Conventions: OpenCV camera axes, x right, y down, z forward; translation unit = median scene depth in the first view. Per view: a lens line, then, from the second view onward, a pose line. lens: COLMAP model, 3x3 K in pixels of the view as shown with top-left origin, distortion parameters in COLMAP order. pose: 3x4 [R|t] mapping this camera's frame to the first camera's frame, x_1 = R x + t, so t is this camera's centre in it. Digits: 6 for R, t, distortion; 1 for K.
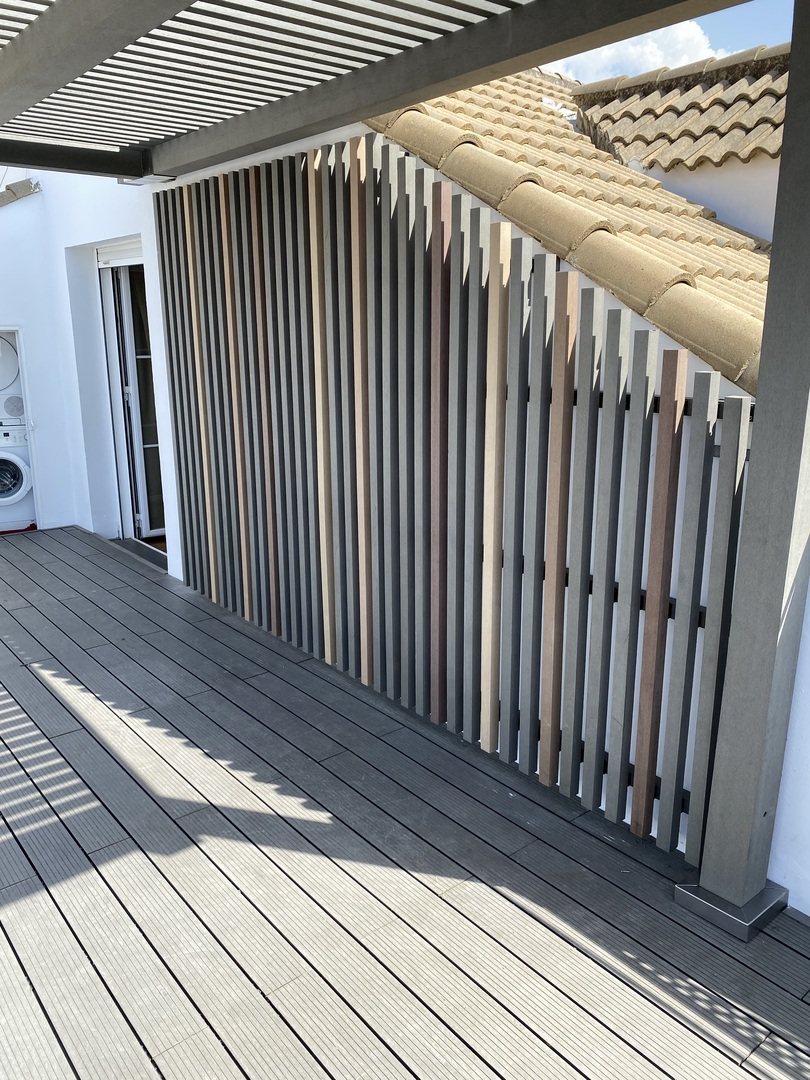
lens RADIAL K [[821.8, 0, 407.1], [0, 821.8, 527.0], [0, 0, 1]] dist [0.088879, -0.117444]
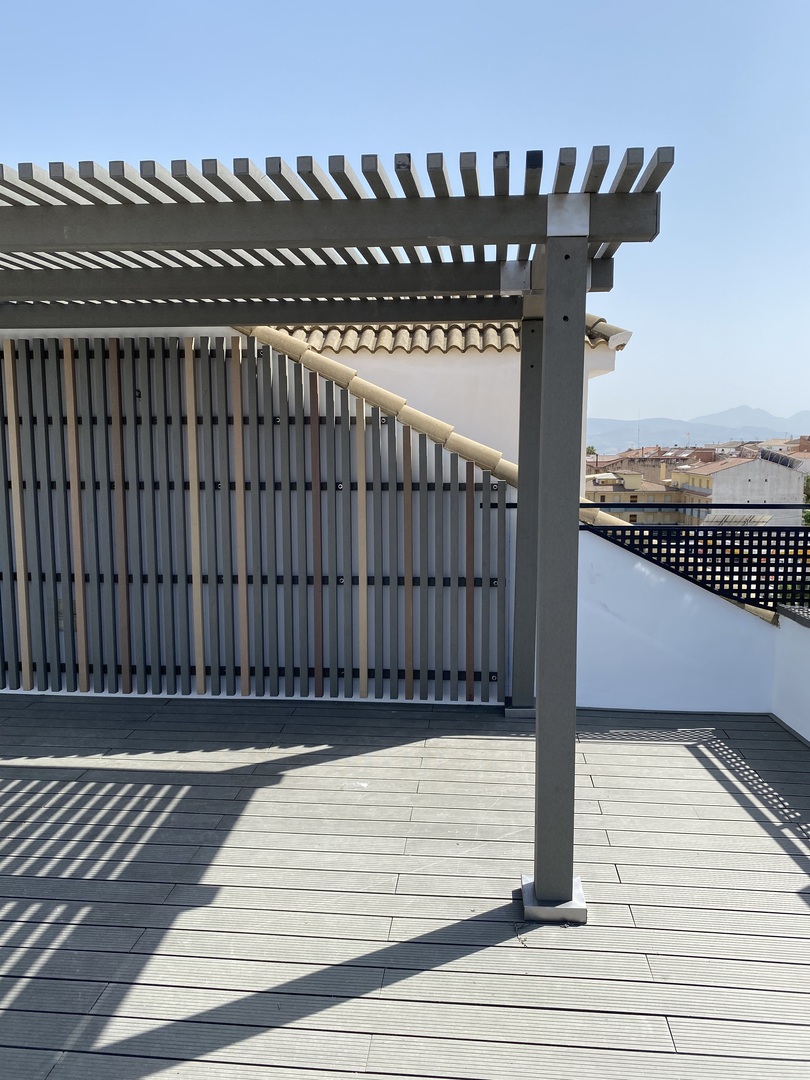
lens RADIAL K [[814.1, 0, 405.0], [0, 814.1, 540.0], [0, 0, 1]] dist [0.172857, -0.455522]
pose [[0.707623, -0.088207, 0.701063, -0.916382], [0.170758, 0.984117, -0.048535, 0.045662], [-0.685647, 0.154056, 0.711446, -0.270142]]
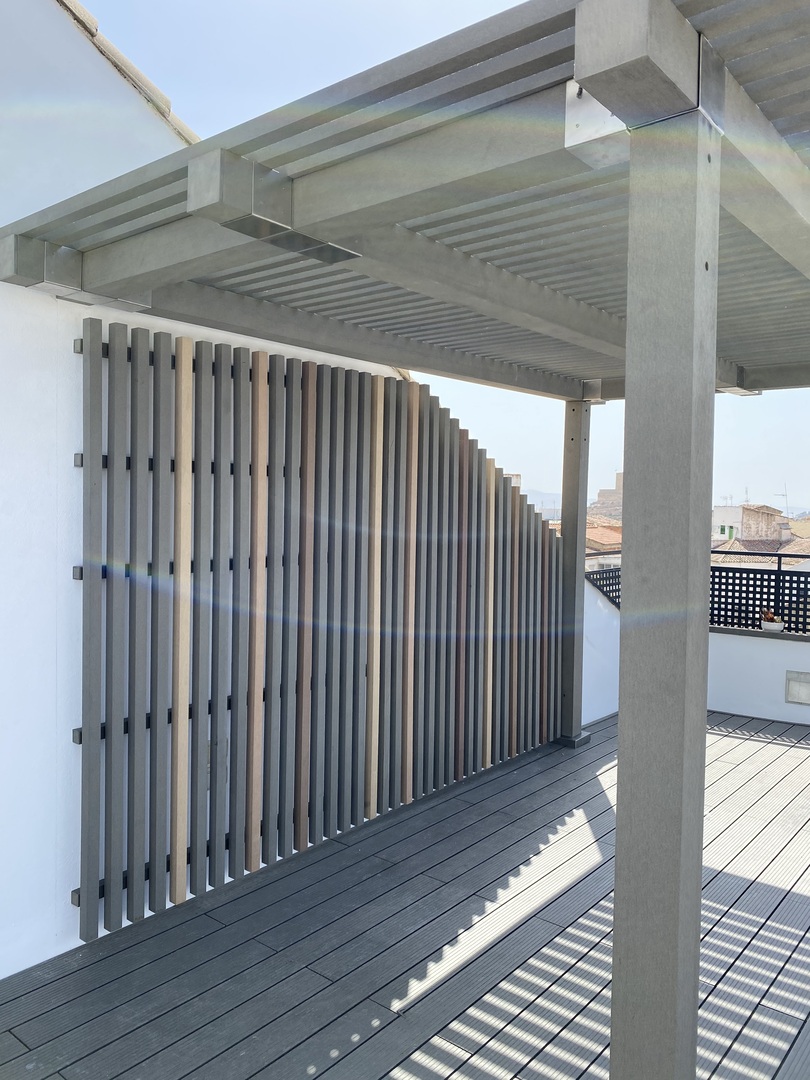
lens RADIAL K [[821.8, 0, 407.1], [0, 821.8, 527.0], [0, 0, 1]] dist [0.088879, -0.117444]
pose [[-0.202374, -0.029428, 0.978866, -1.352159], [0.215100, 0.973804, 0.073747, -0.322214], [-0.955393, 0.225479, -0.190743, 1.264414]]
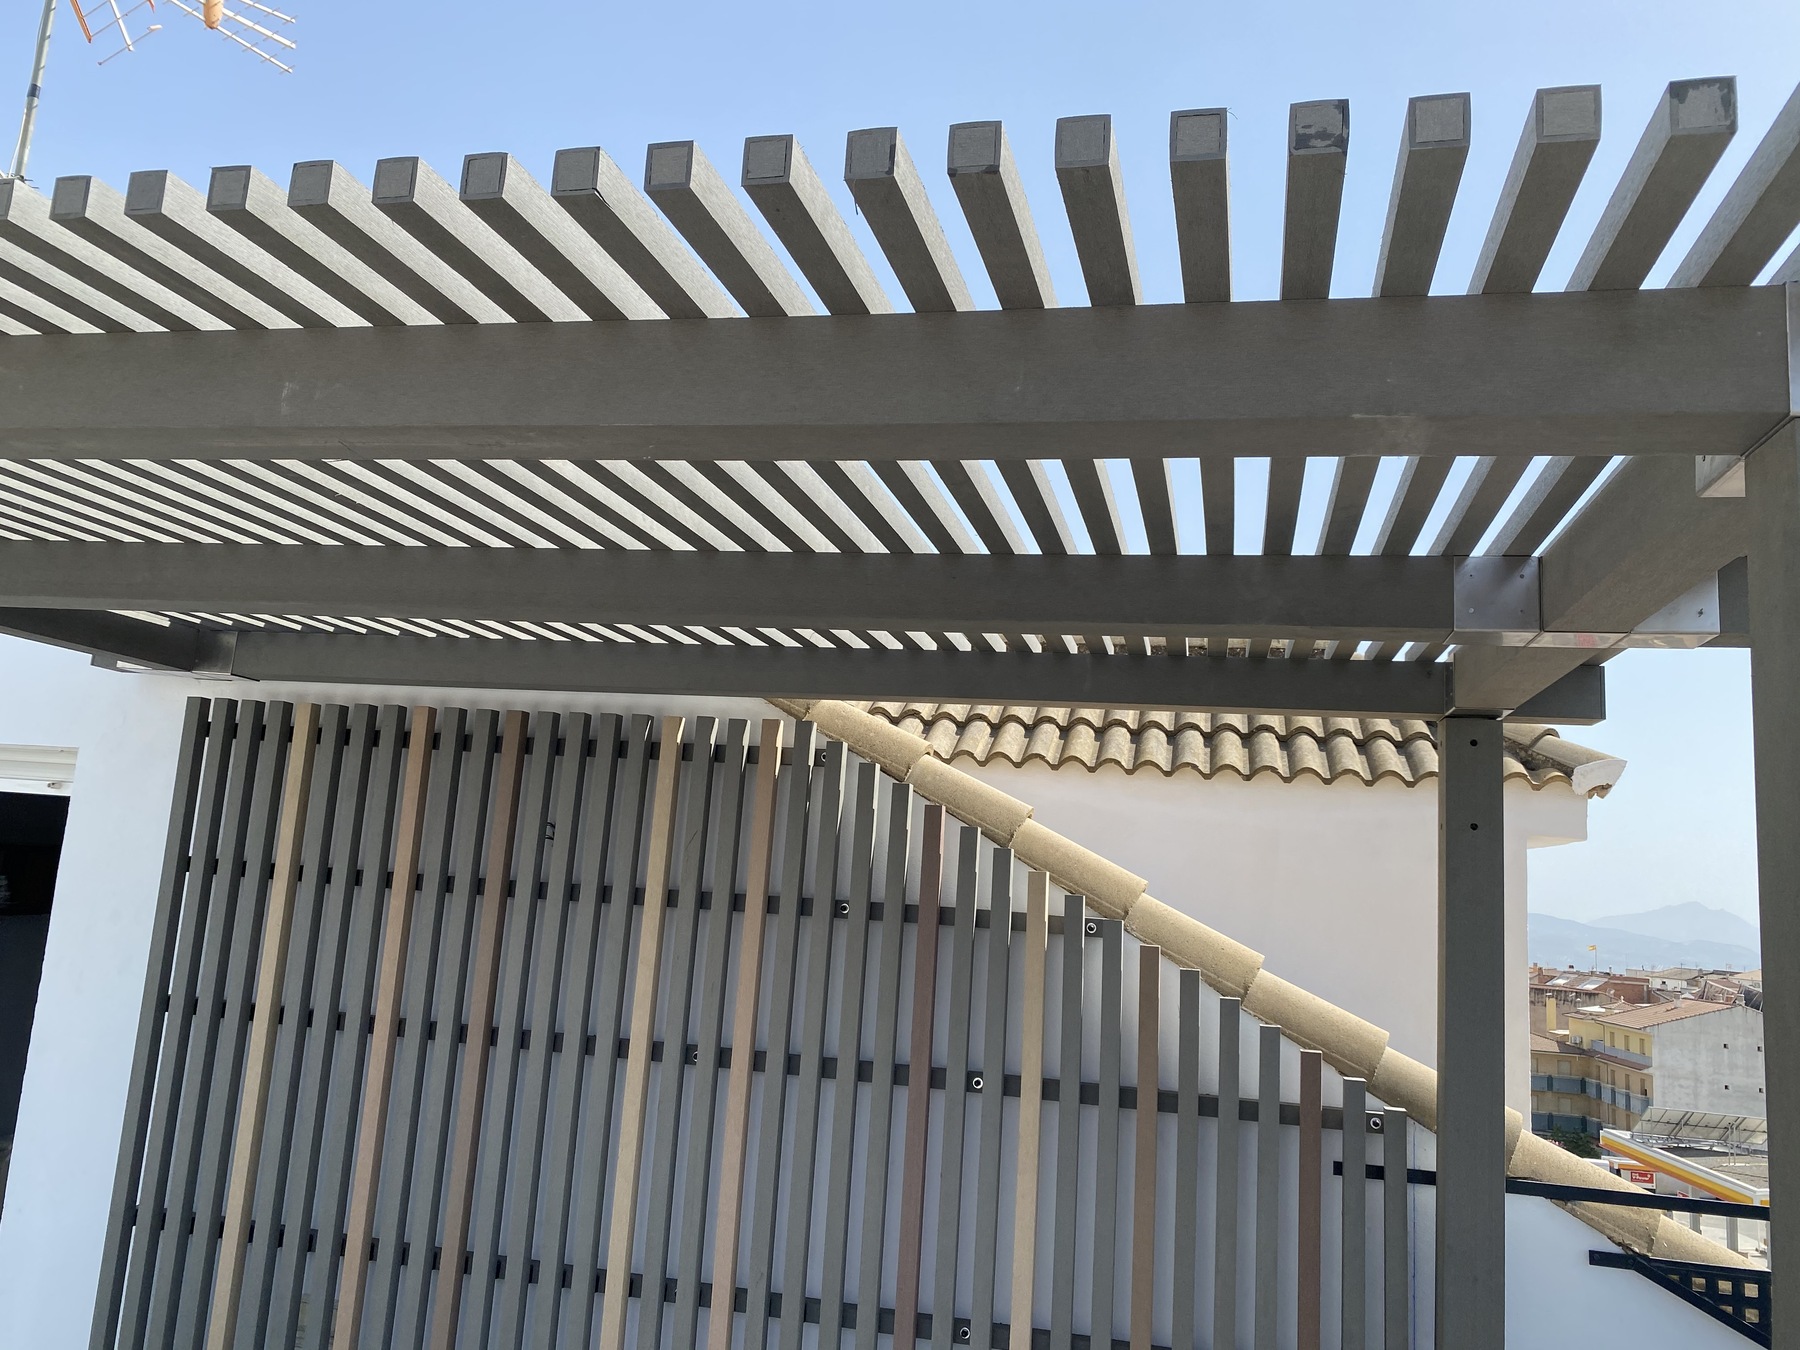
lens RADIAL K [[1369.7, 0, 900.0], [0, 1369.7, 675.0], [0, 0, 1]] dist [0.088879, -0.117444]
pose [[0.787138, 0.152146, 0.597716, -0.650774], [0.081150, 0.935126, -0.344898, -0.078412], [-0.611415, 0.319987, 0.723727, 0.053370]]
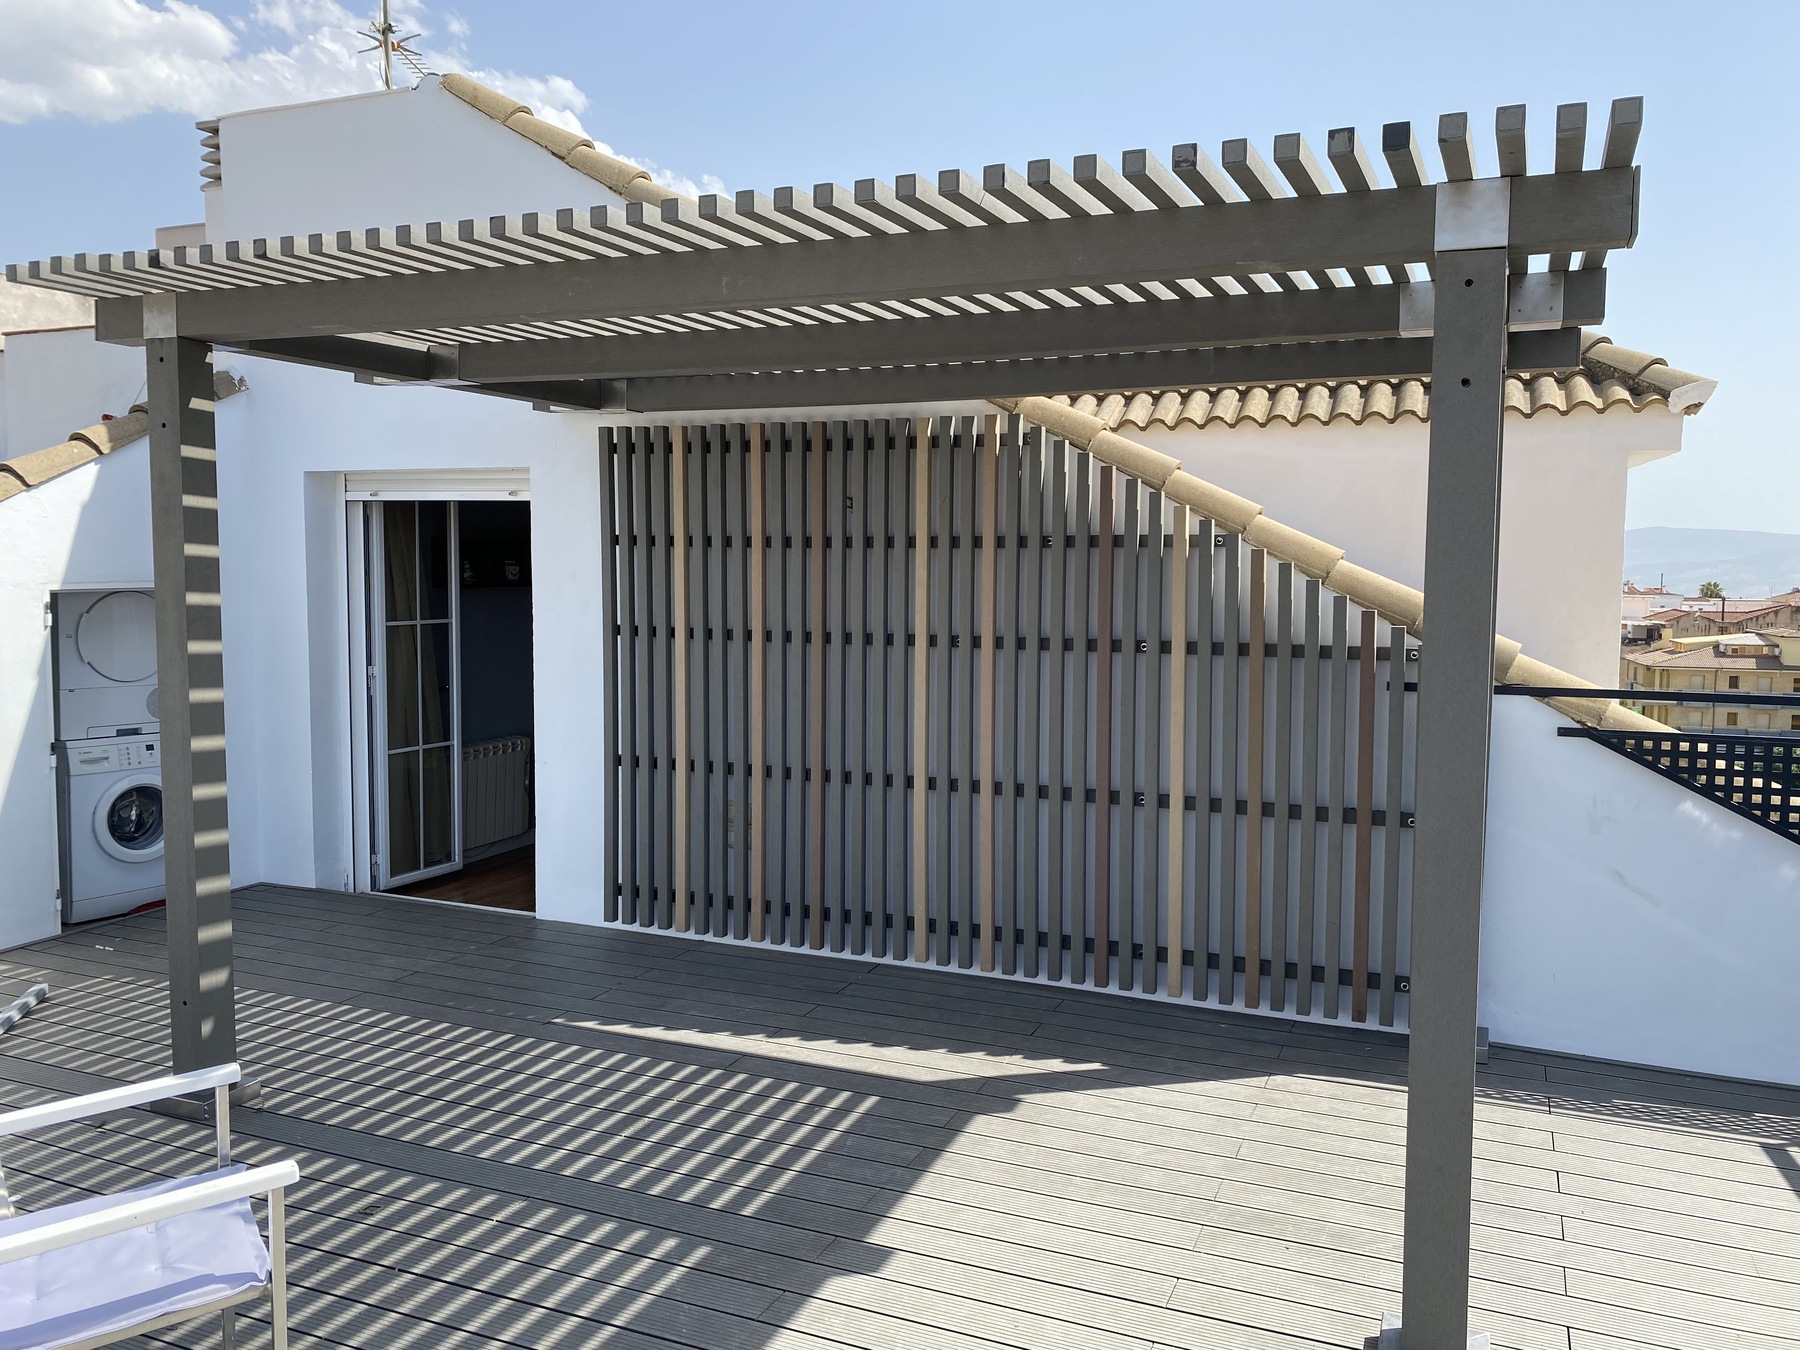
lens RADIAL K [[1356.9, 0, 900.0], [0, 1356.9, 675.0], [0, 0, 1]] dist [0.168369, -0.339547]
pose [[0.889187, -0.031409, 0.456465, -0.896704], [0.102494, 0.985962, -0.131814, 0.063690], [-0.445917, 0.163992, 0.879923, -0.375491]]
